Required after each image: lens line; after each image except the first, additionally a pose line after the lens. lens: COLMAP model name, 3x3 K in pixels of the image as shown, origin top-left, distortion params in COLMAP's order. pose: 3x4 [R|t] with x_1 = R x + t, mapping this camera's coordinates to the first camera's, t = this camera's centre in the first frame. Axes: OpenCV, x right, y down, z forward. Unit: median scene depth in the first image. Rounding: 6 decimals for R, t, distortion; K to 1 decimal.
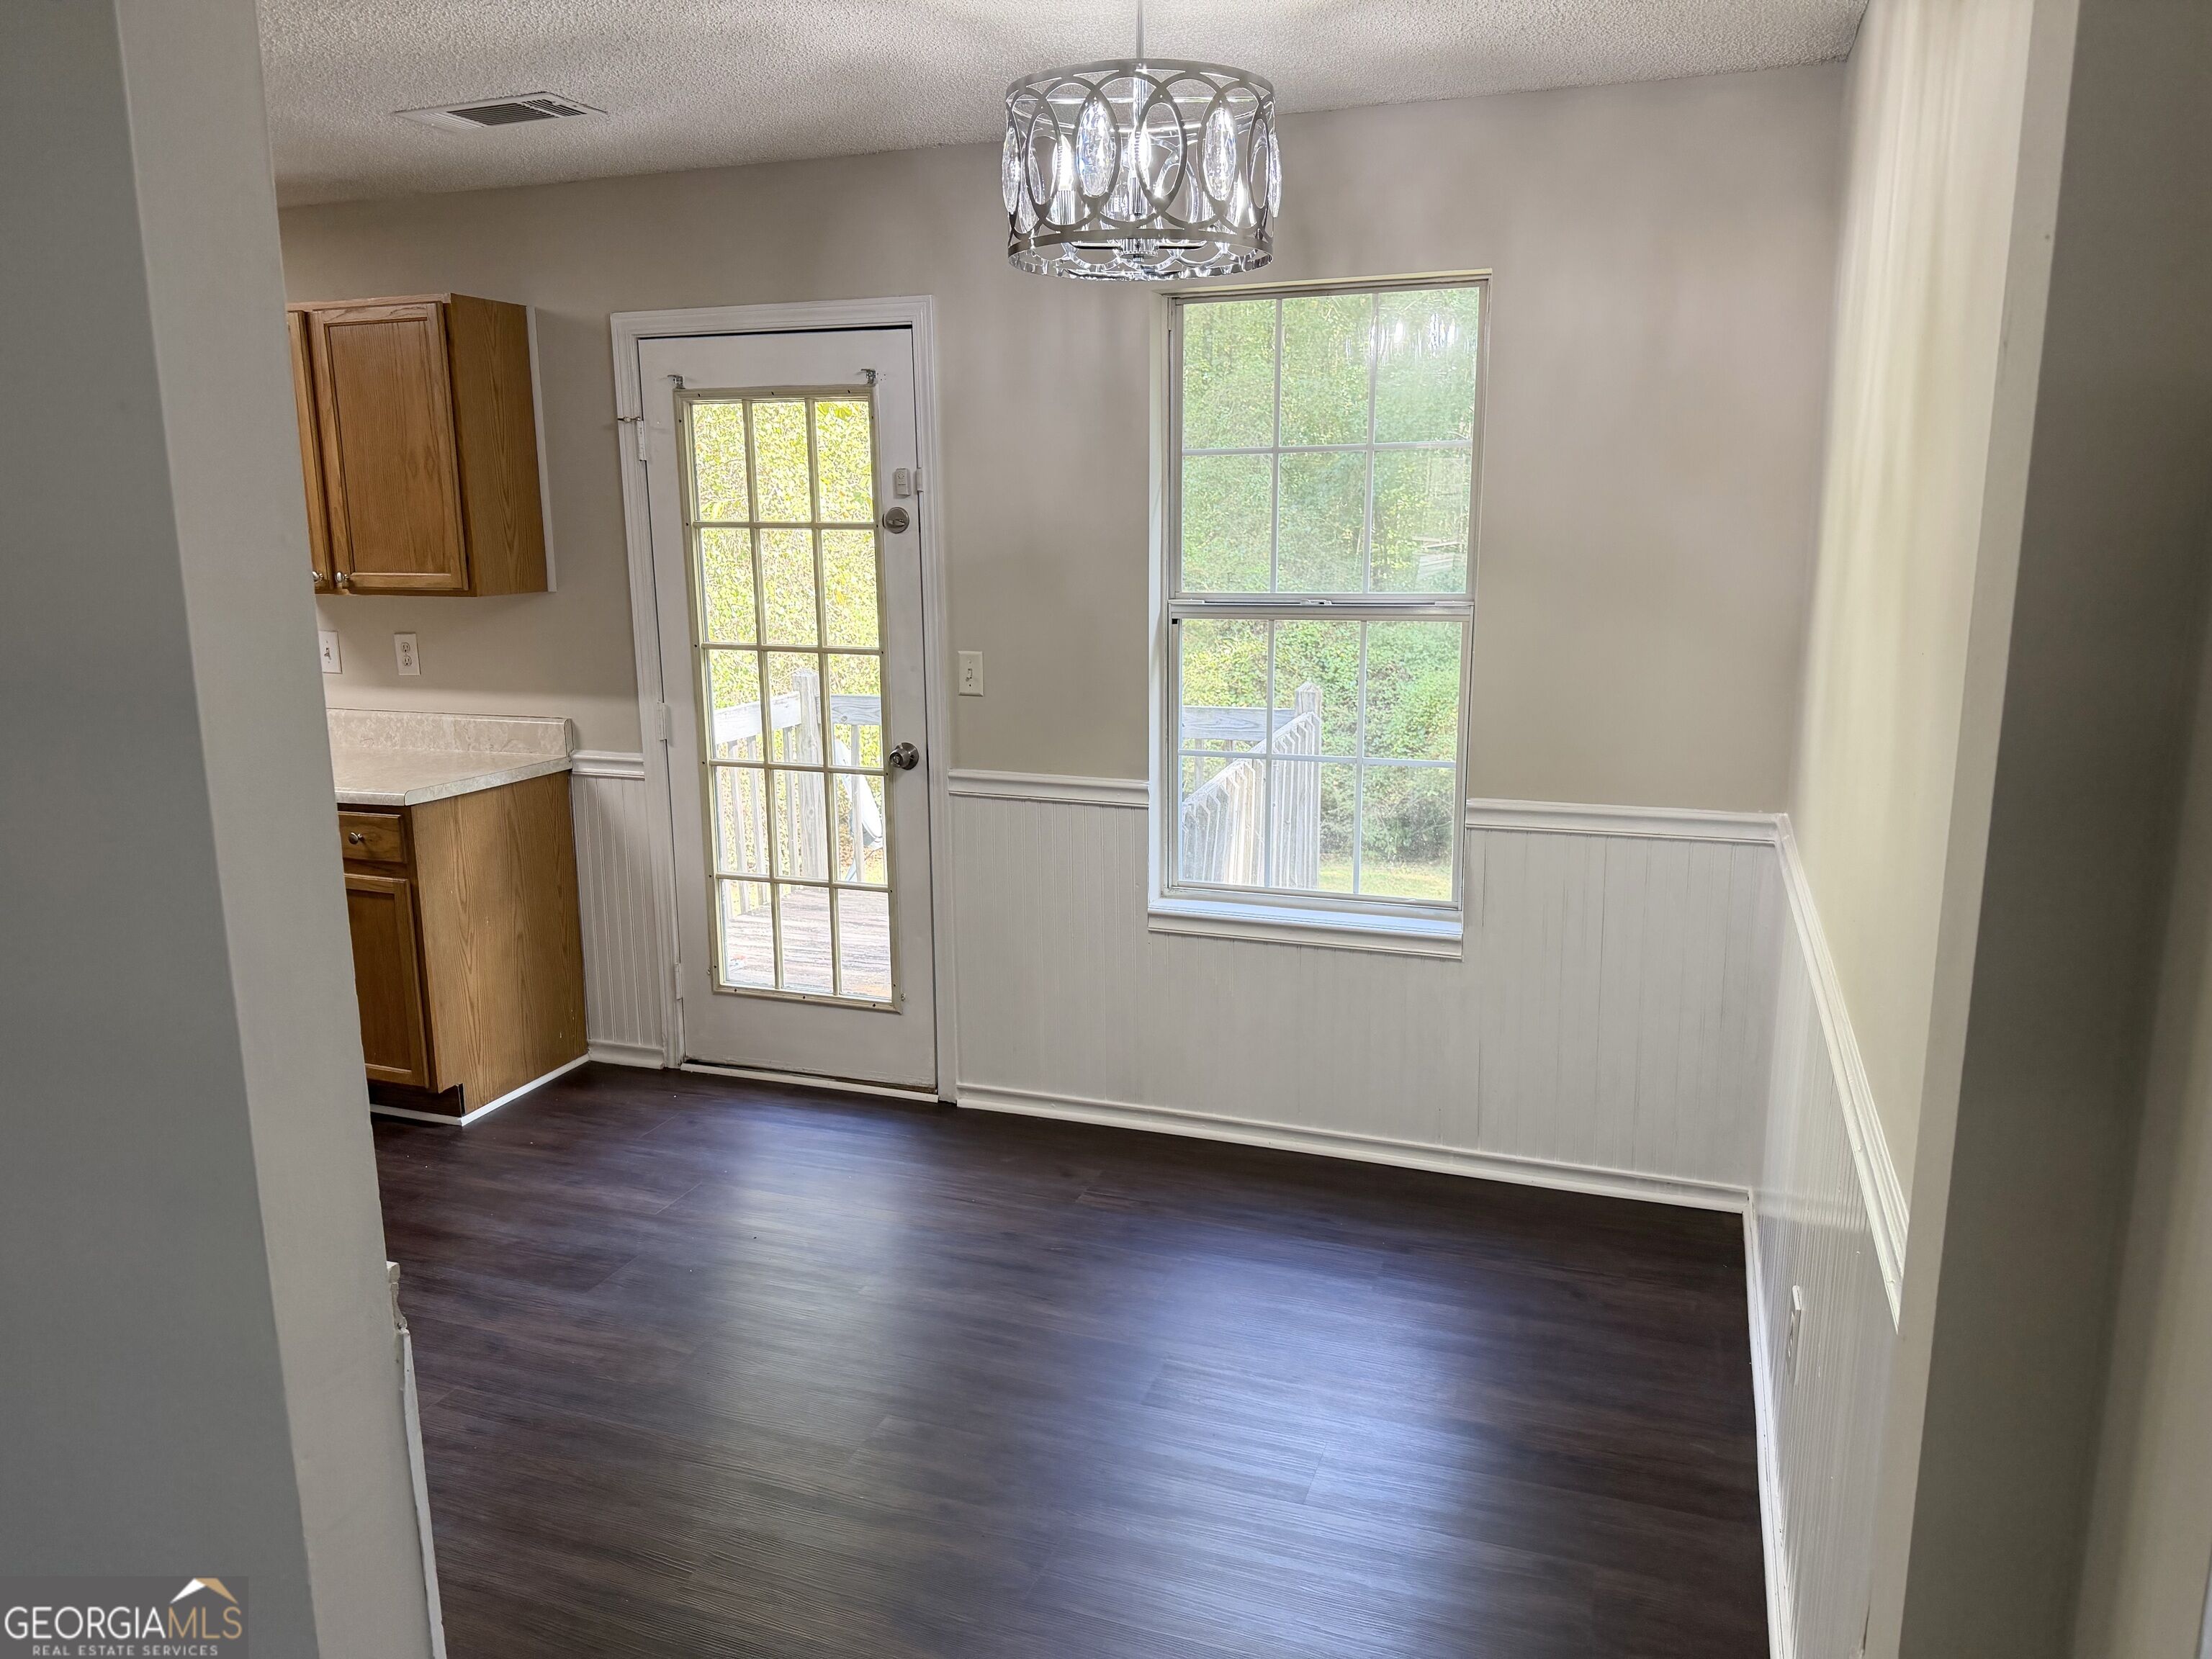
lens RADIAL K [[1556.3, 0, 1114.5], [0, 1556.3, 836.1], [0, 0, 1]] dist [0.101579, -0.154311]
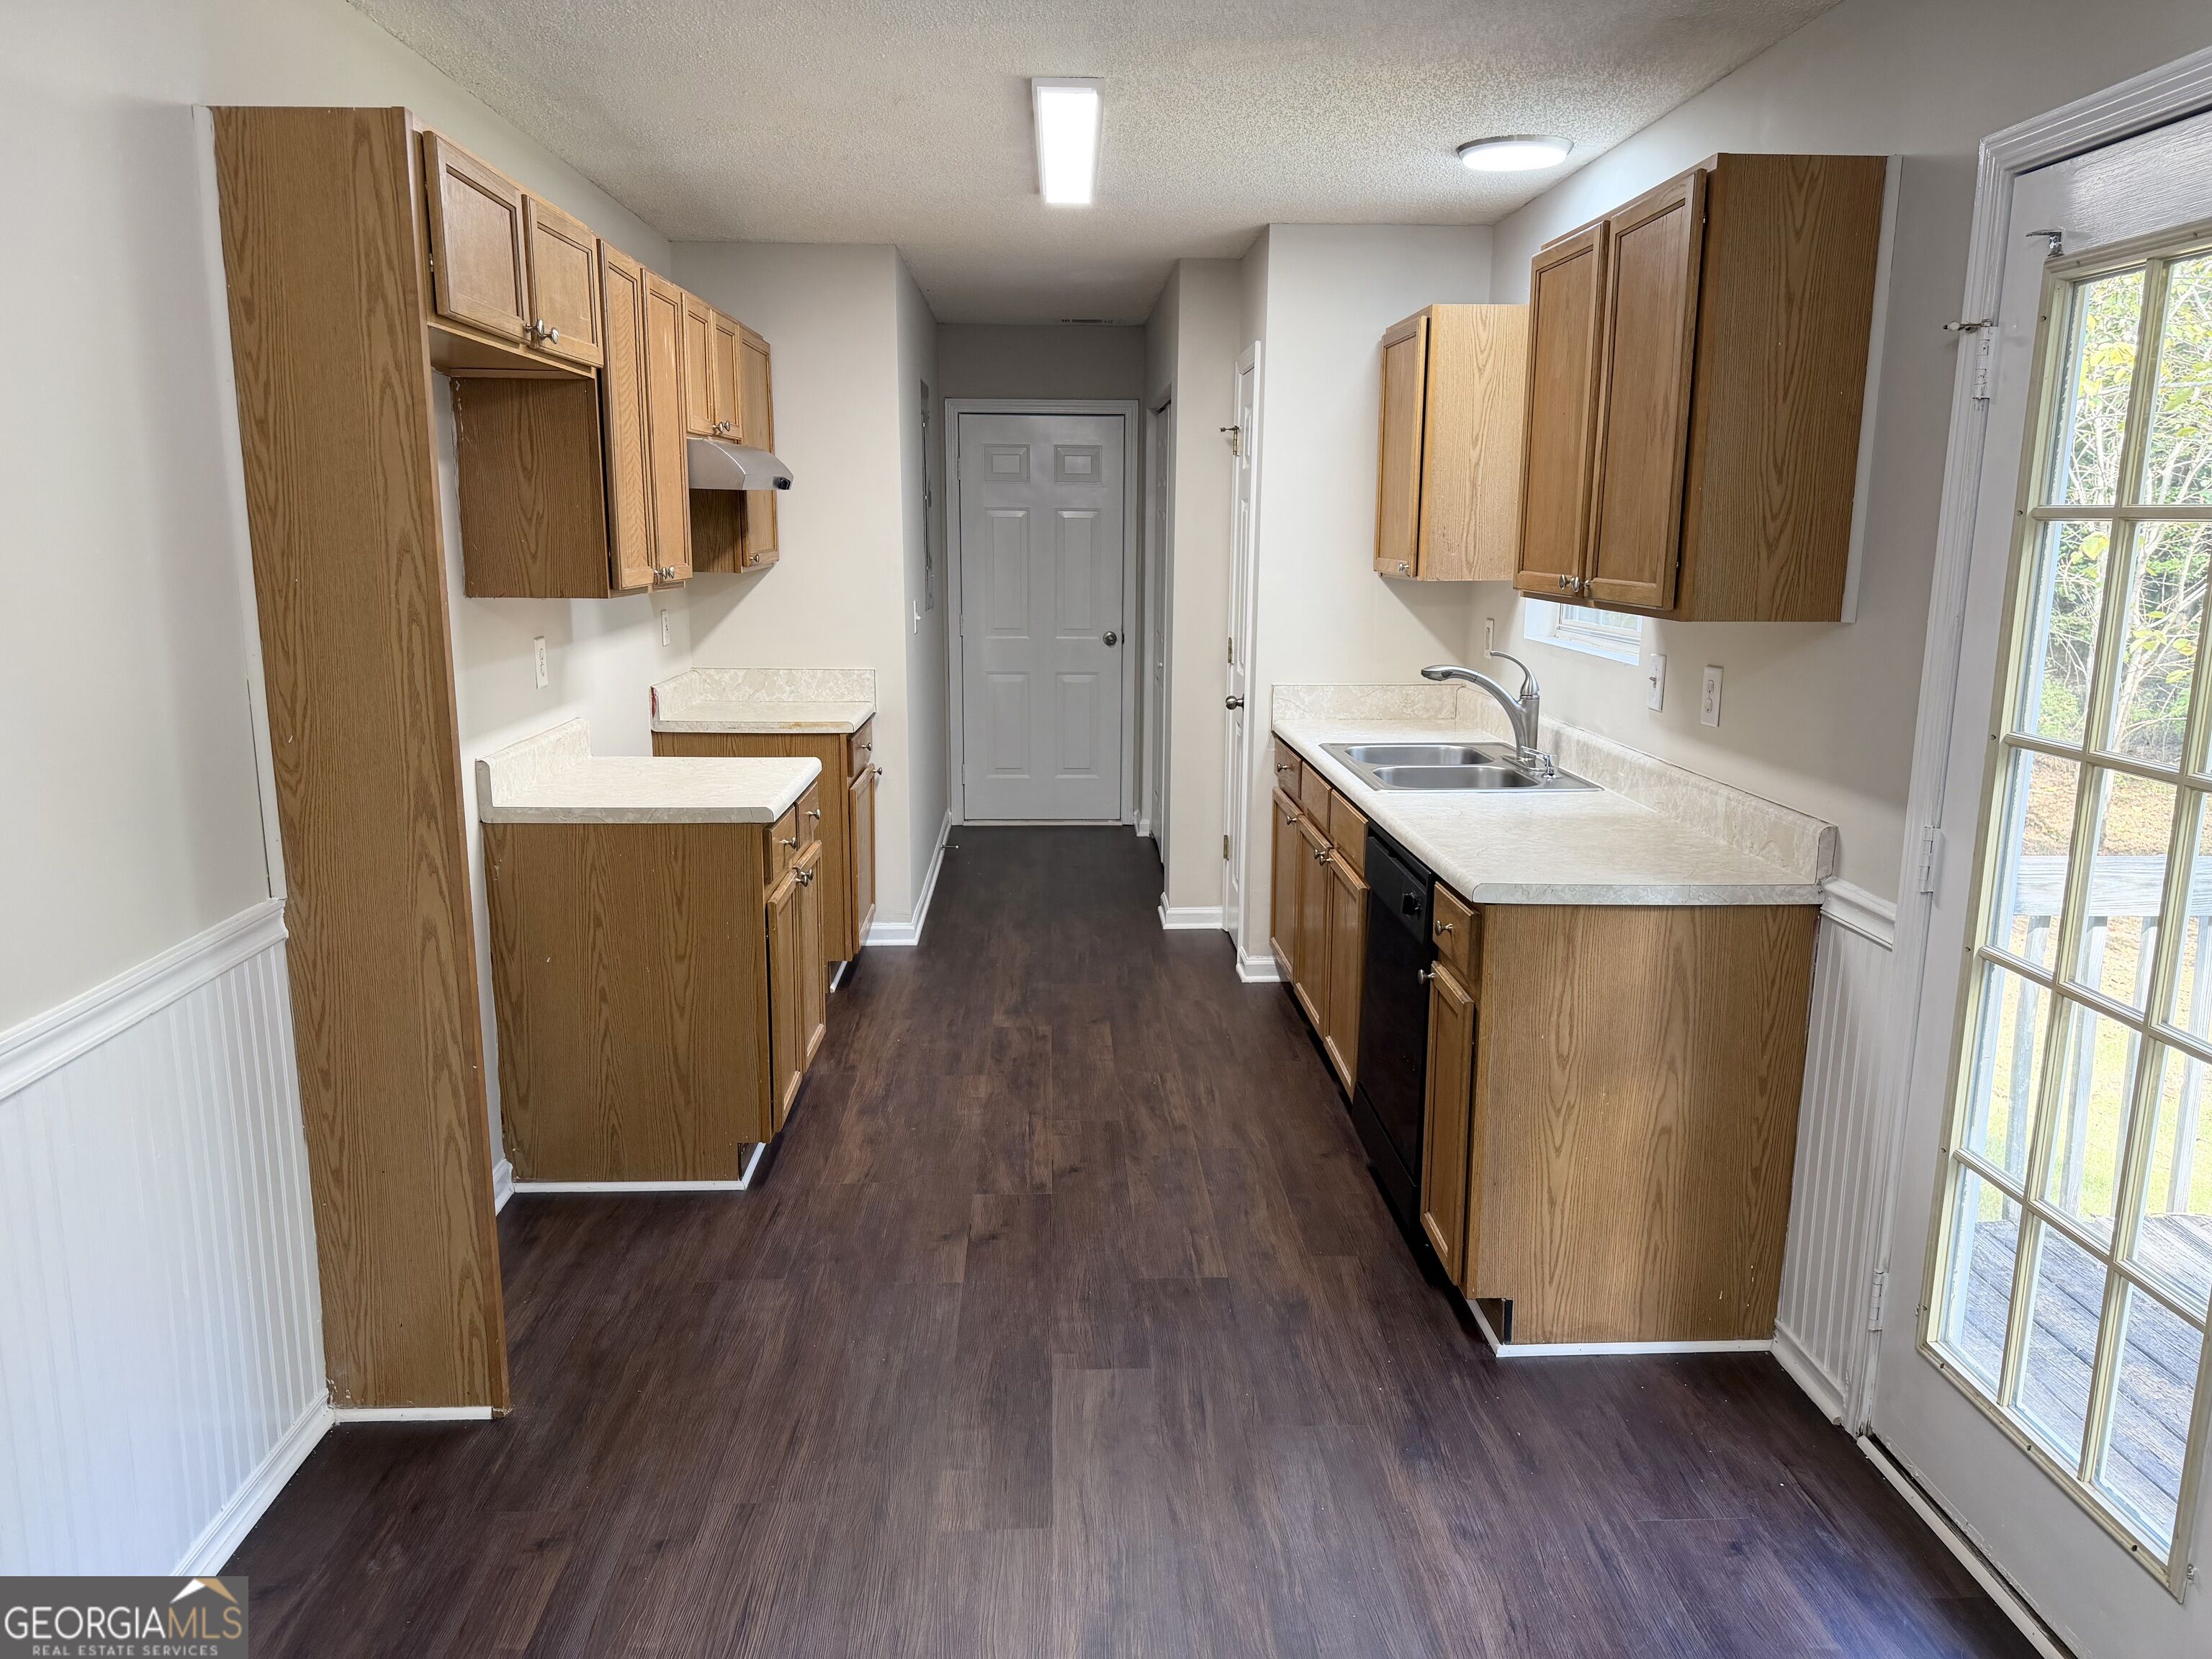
lens RADIAL K [[1556.3, 0, 1114.5], [0, 1556.3, 836.1], [0, 0, 1]] dist [0.101579, -0.154311]
pose [[0.376001, 0.192673, -0.906367, 0.118725], [-0.199026, 0.972107, 0.124083, -0.096583], [0.904993, 0.133735, 0.403860, 0.518329]]
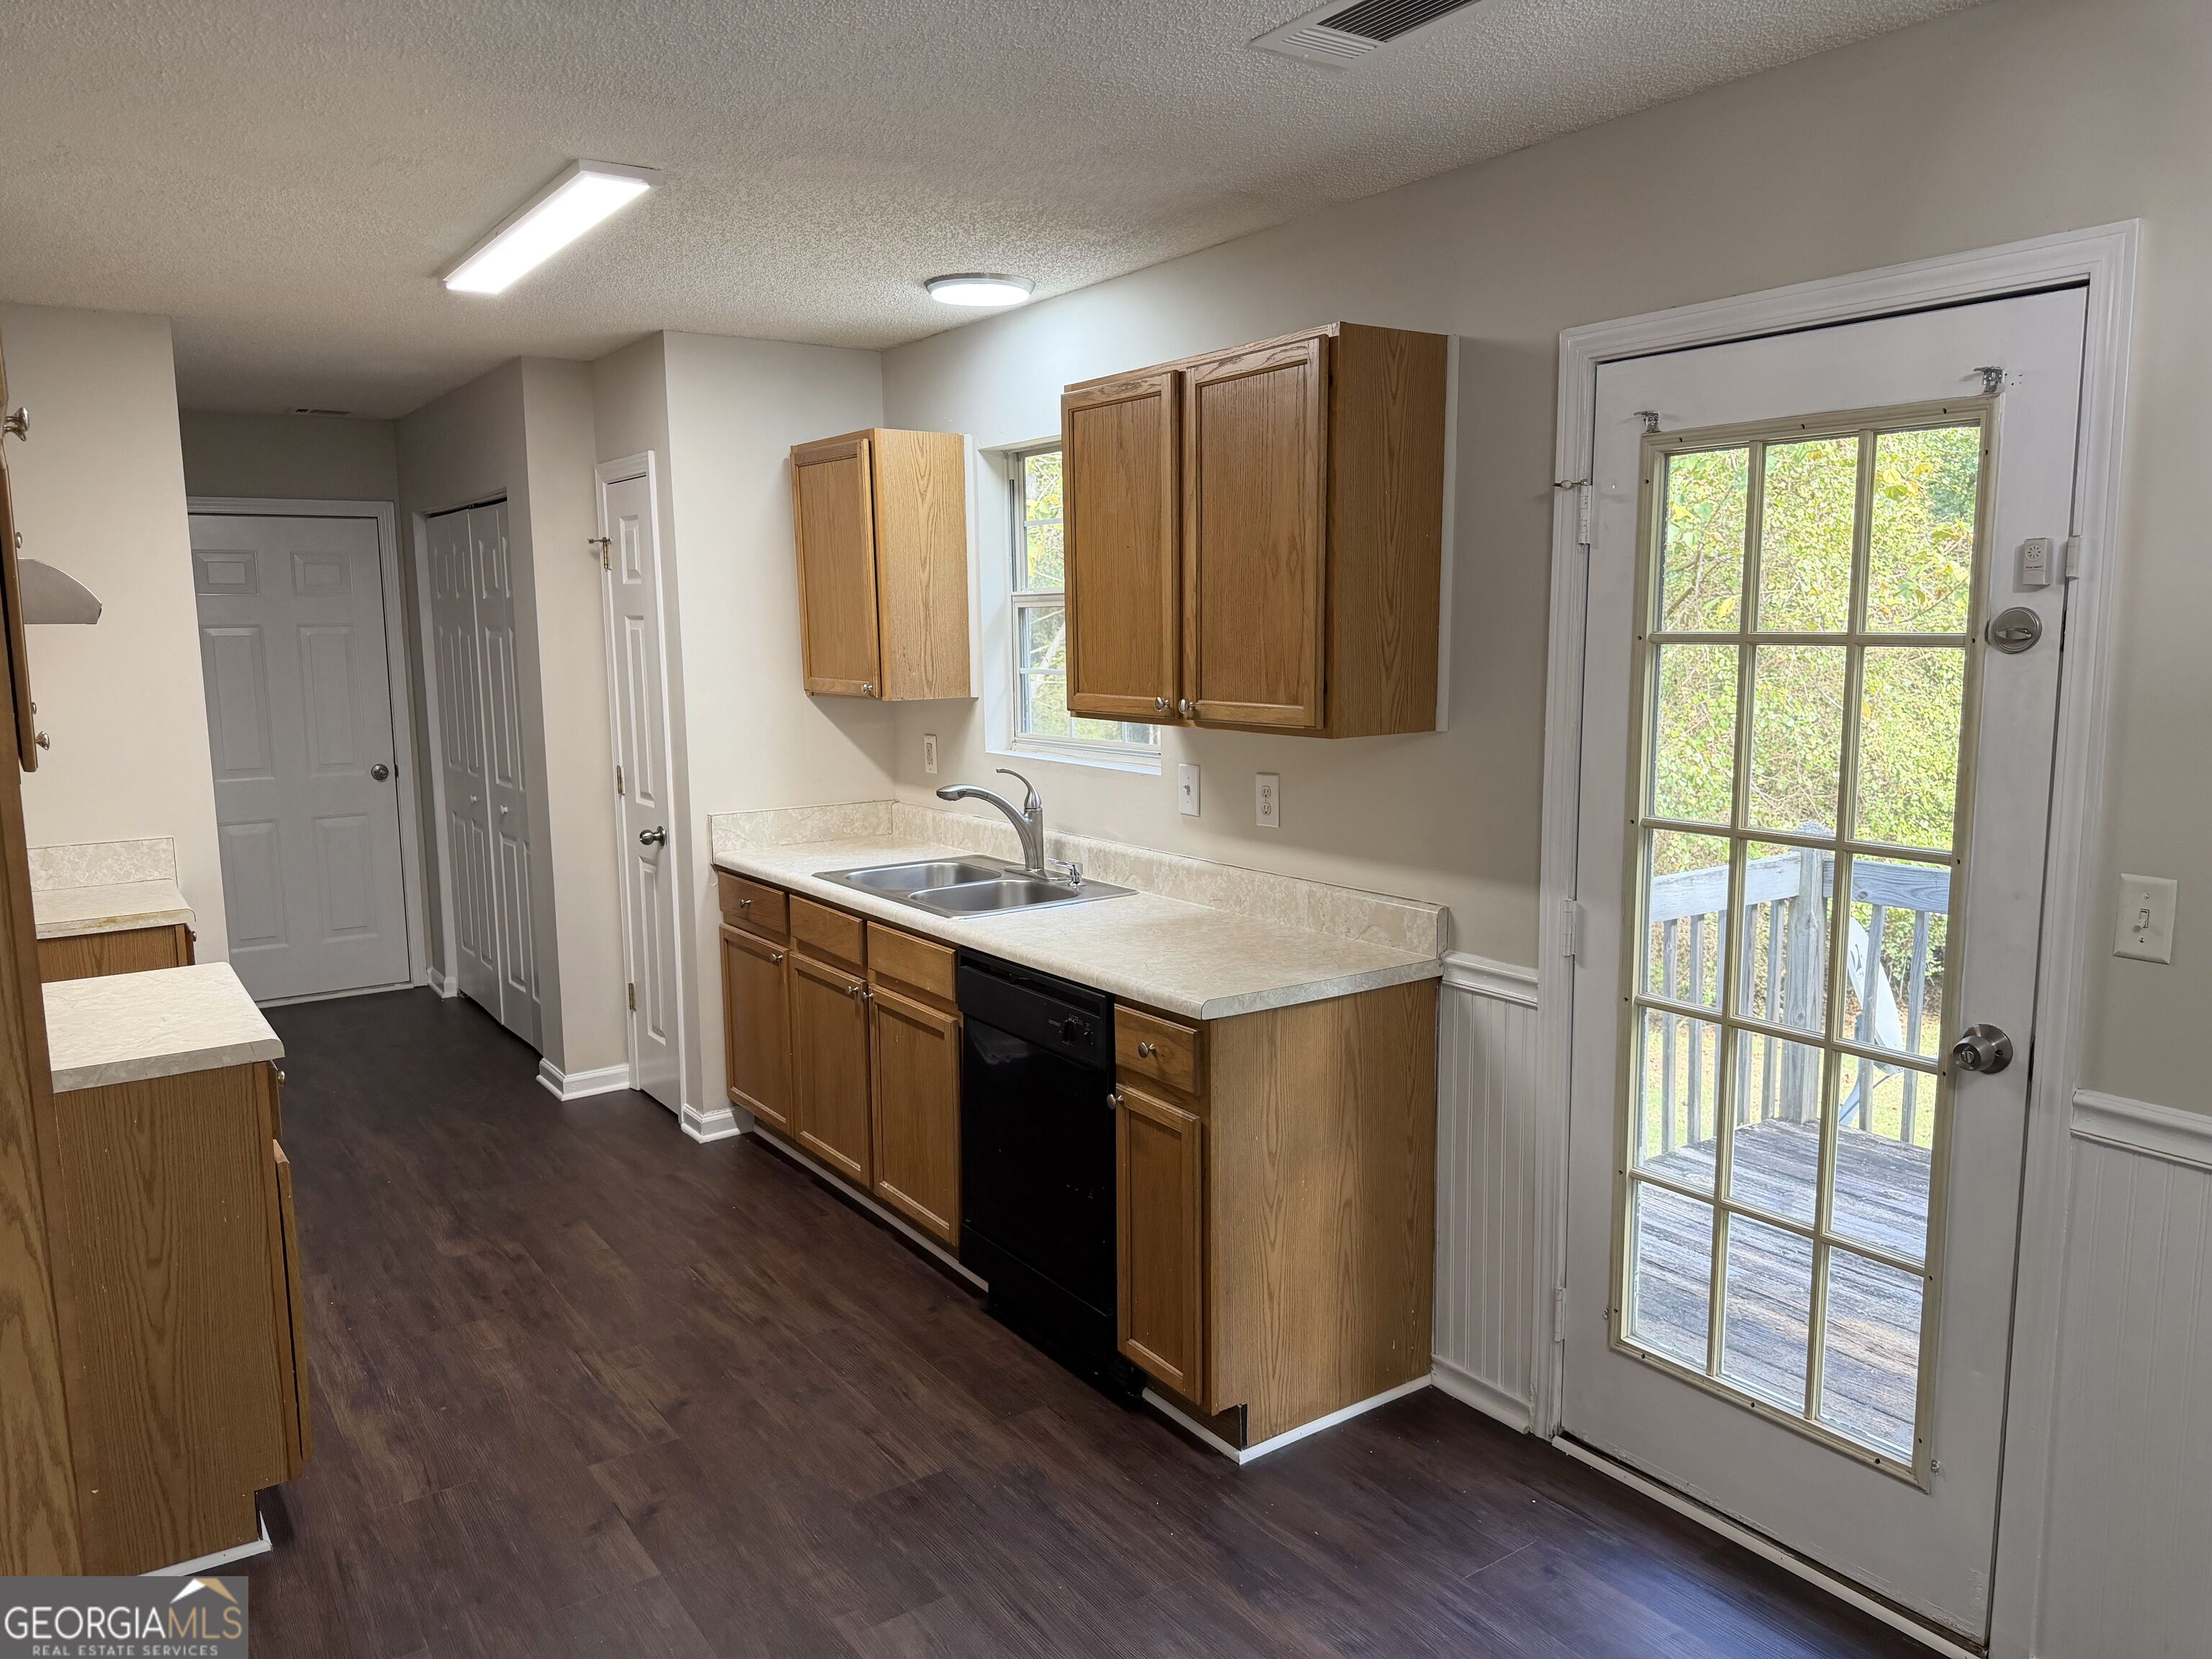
lens RADIAL K [[1556.3, 0, 1114.5], [0, 1556.3, 836.1], [0, 0, 1]] dist [0.101579, -0.154311]
pose [[0.817354, 0.079170, -0.570671, -0.071031], [-0.113540, 0.993223, -0.024829, -0.075550], [0.564837, 0.085088, 0.820804, 0.347830]]
